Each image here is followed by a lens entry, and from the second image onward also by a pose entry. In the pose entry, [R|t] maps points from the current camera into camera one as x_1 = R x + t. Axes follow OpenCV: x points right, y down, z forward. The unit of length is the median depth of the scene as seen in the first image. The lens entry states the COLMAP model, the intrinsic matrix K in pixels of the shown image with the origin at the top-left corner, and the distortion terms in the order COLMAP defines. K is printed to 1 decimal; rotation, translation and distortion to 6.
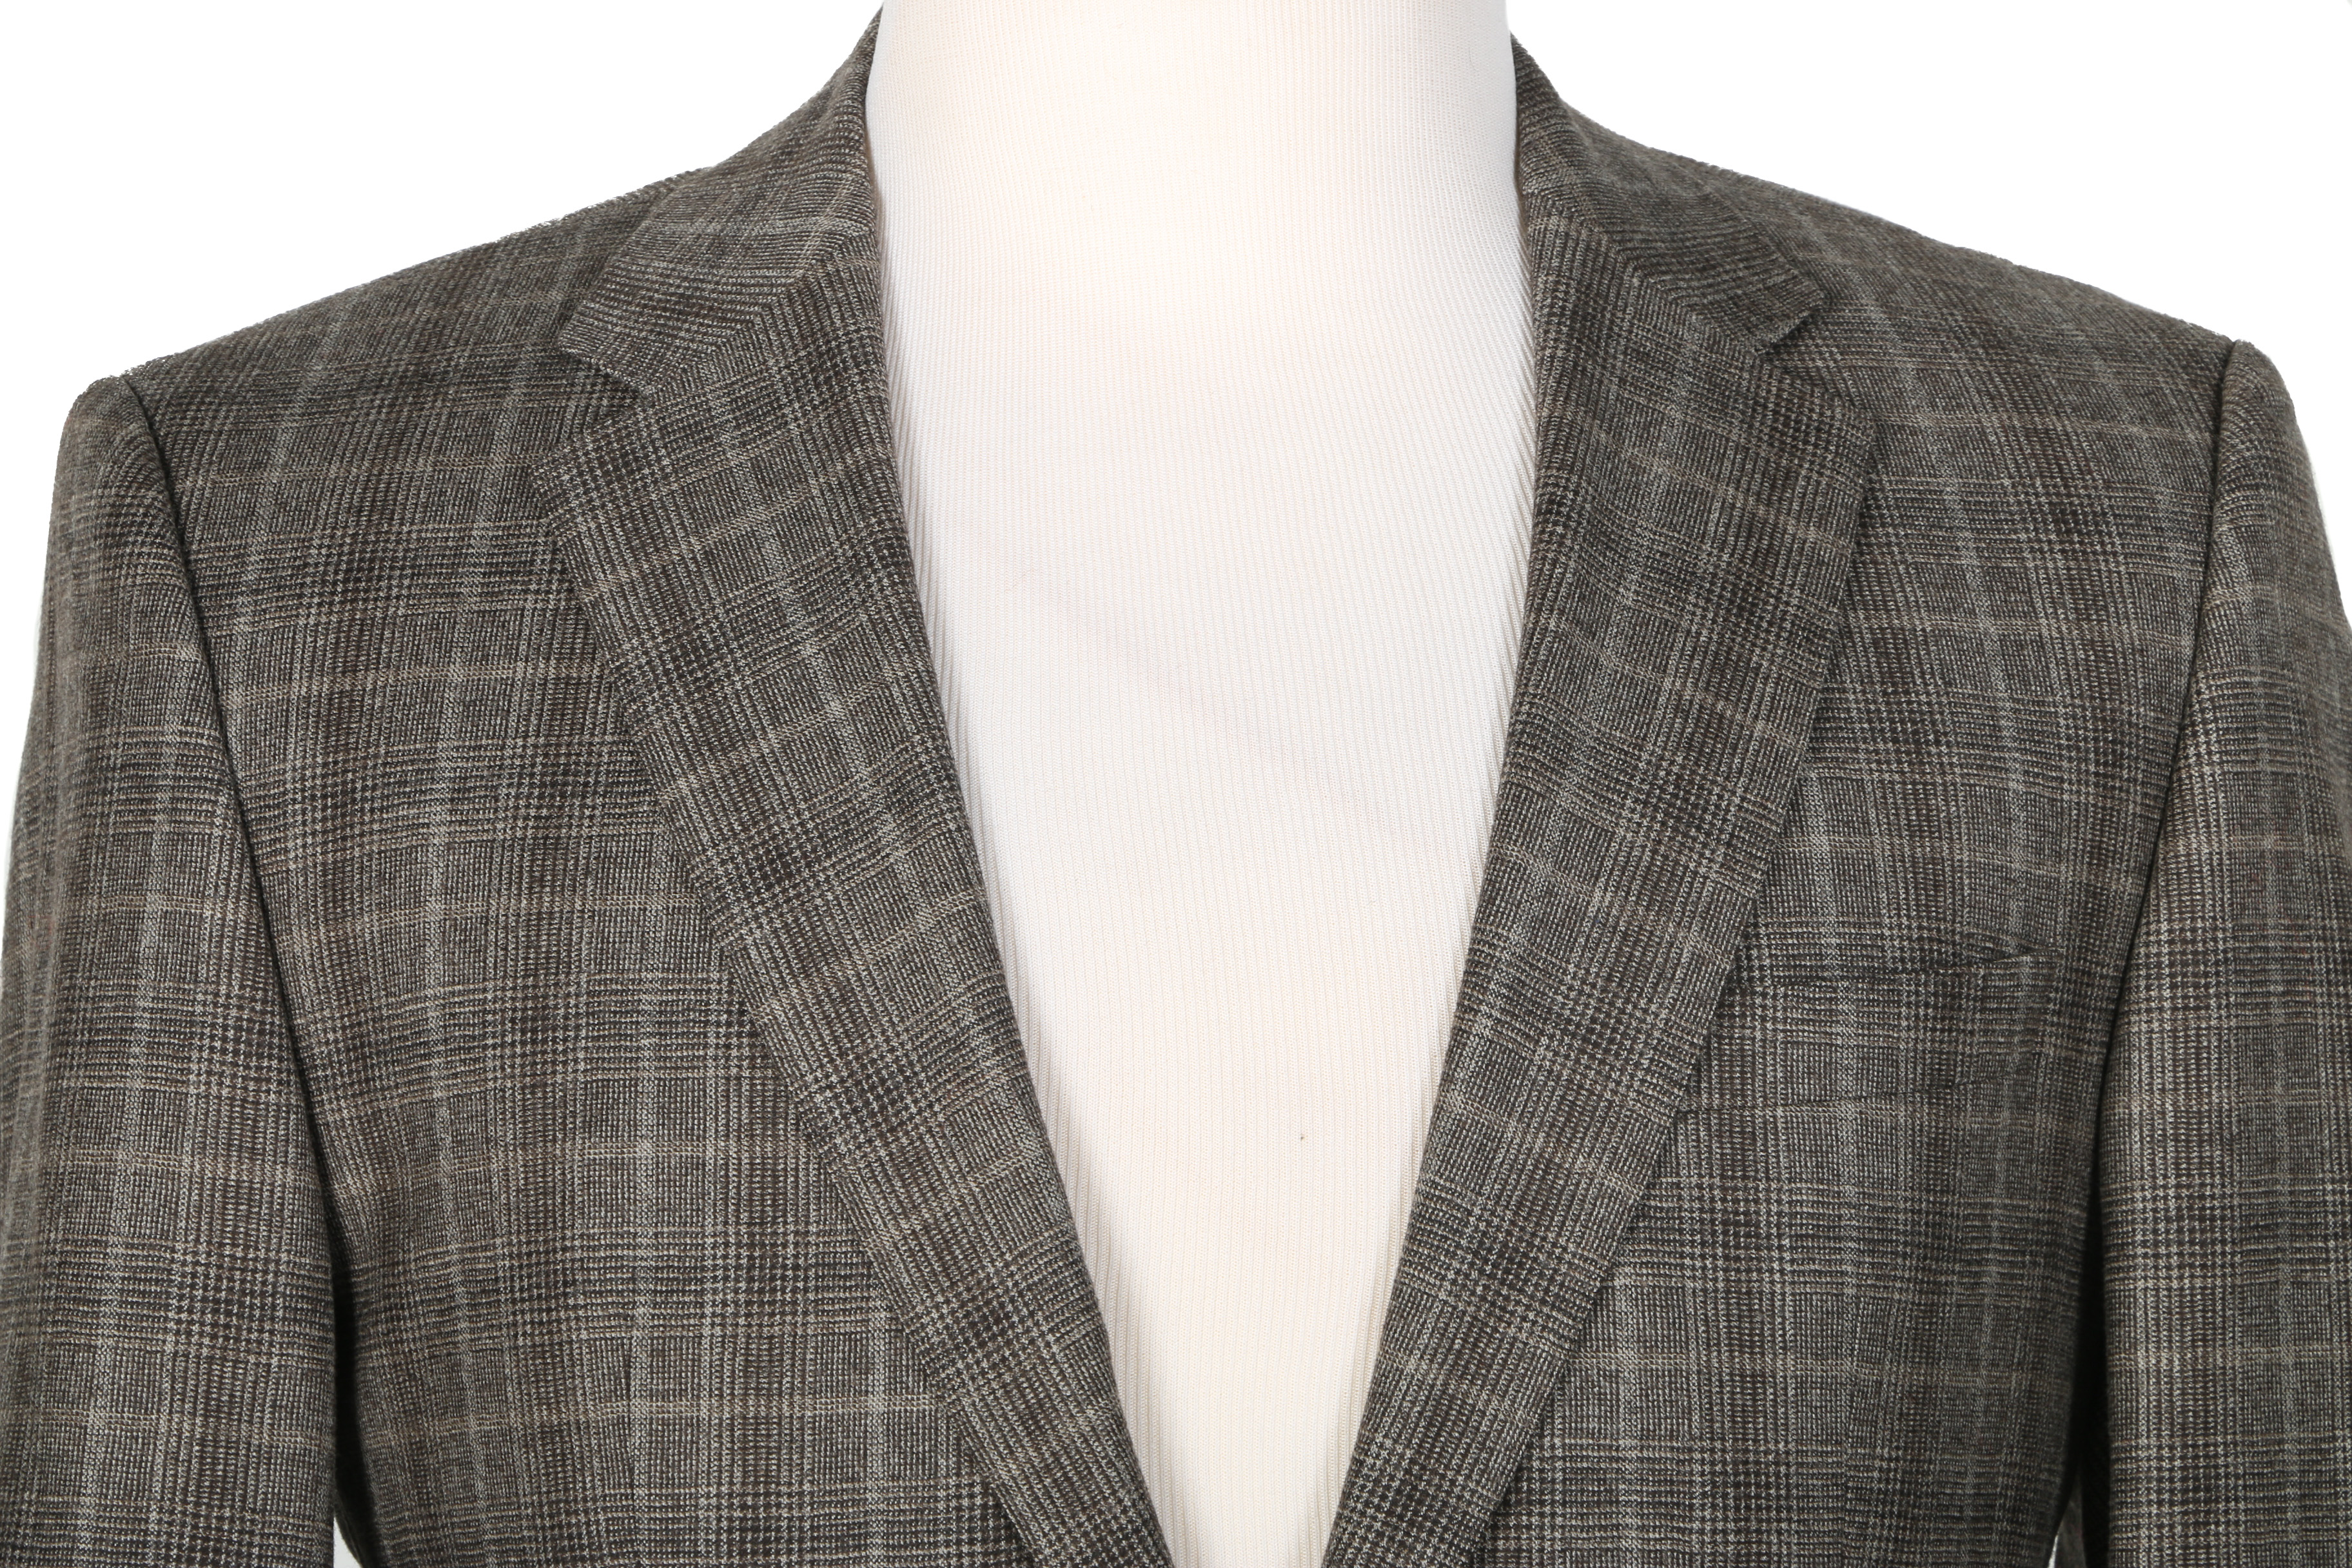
lens RADIAL K [[11128.4, 0, 1177.2], [0, 11128.4, 785.5], [0, 0, 1]] dist [0.892503, 0.000000]
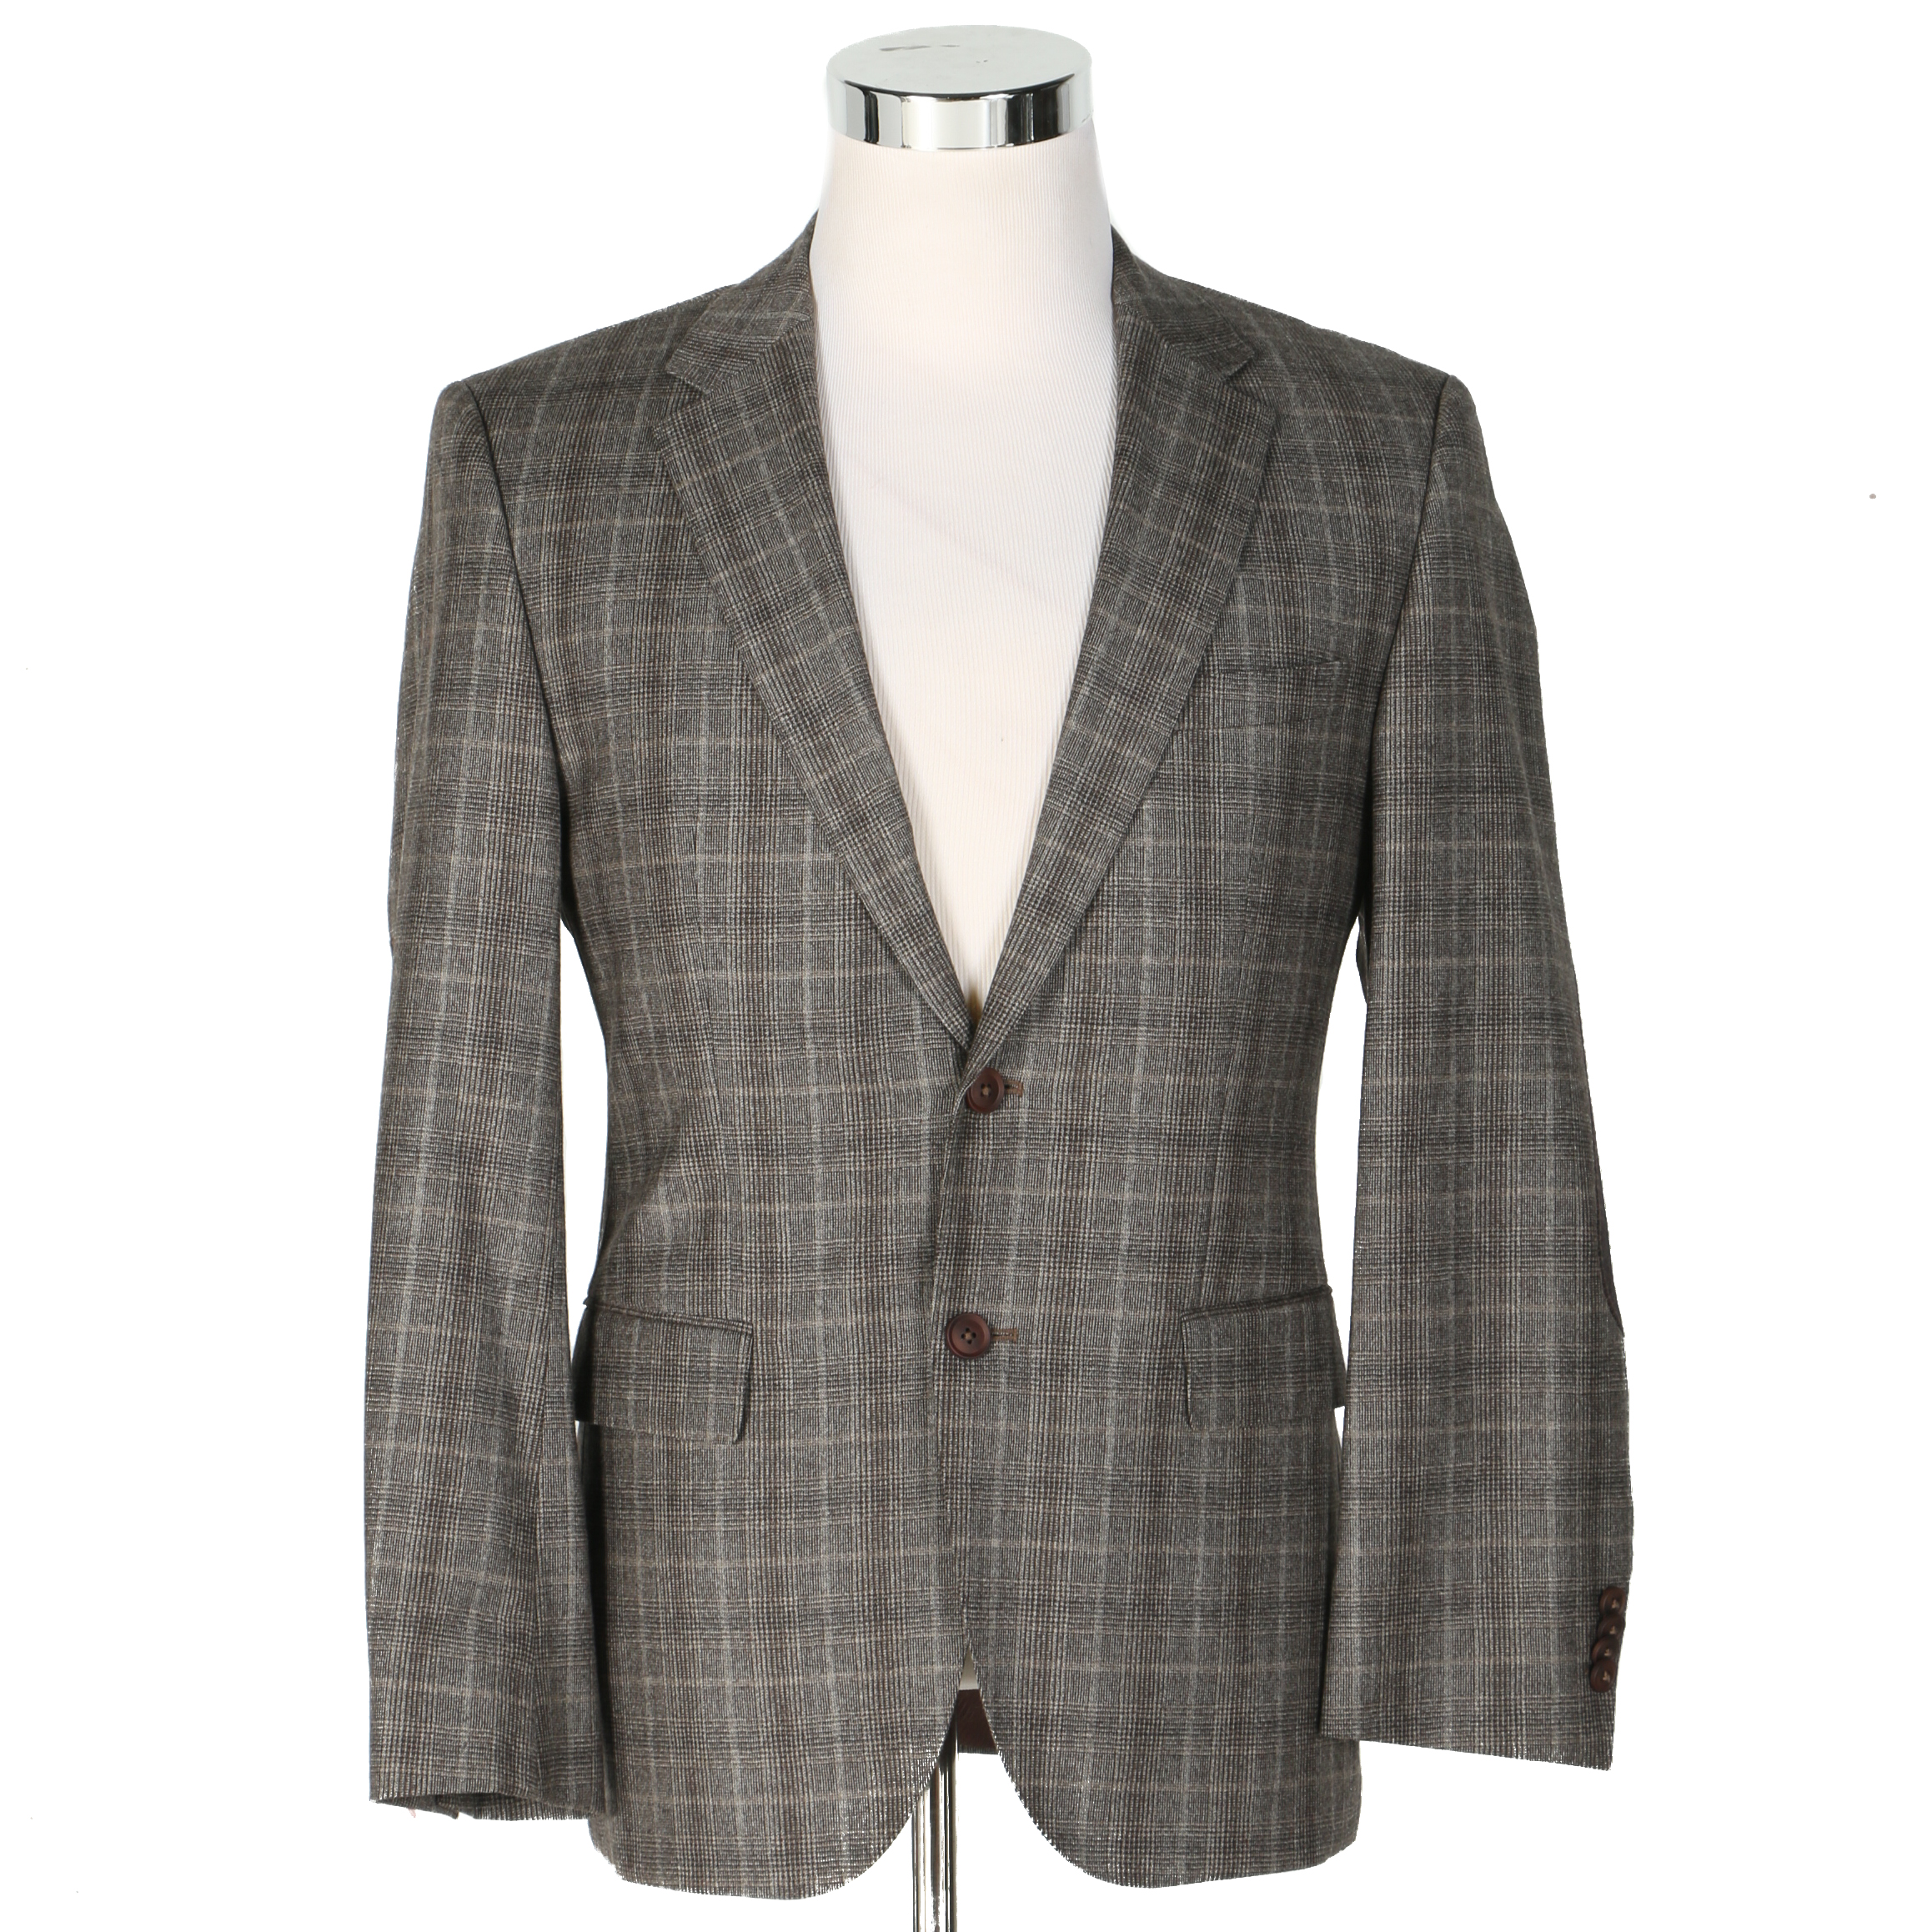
lens RADIAL K [[6991.1, 0, 965.3], [0, 6991.1, 966.0], [0, 0, 1]] dist [0.086595, 0.000000]
pose [[0.999908, 0.012694, -0.004713, 0.010608], [-0.012406, 0.998301, 0.056940, -0.002219], [0.005428, -0.056876, 0.998366, -0.364913]]
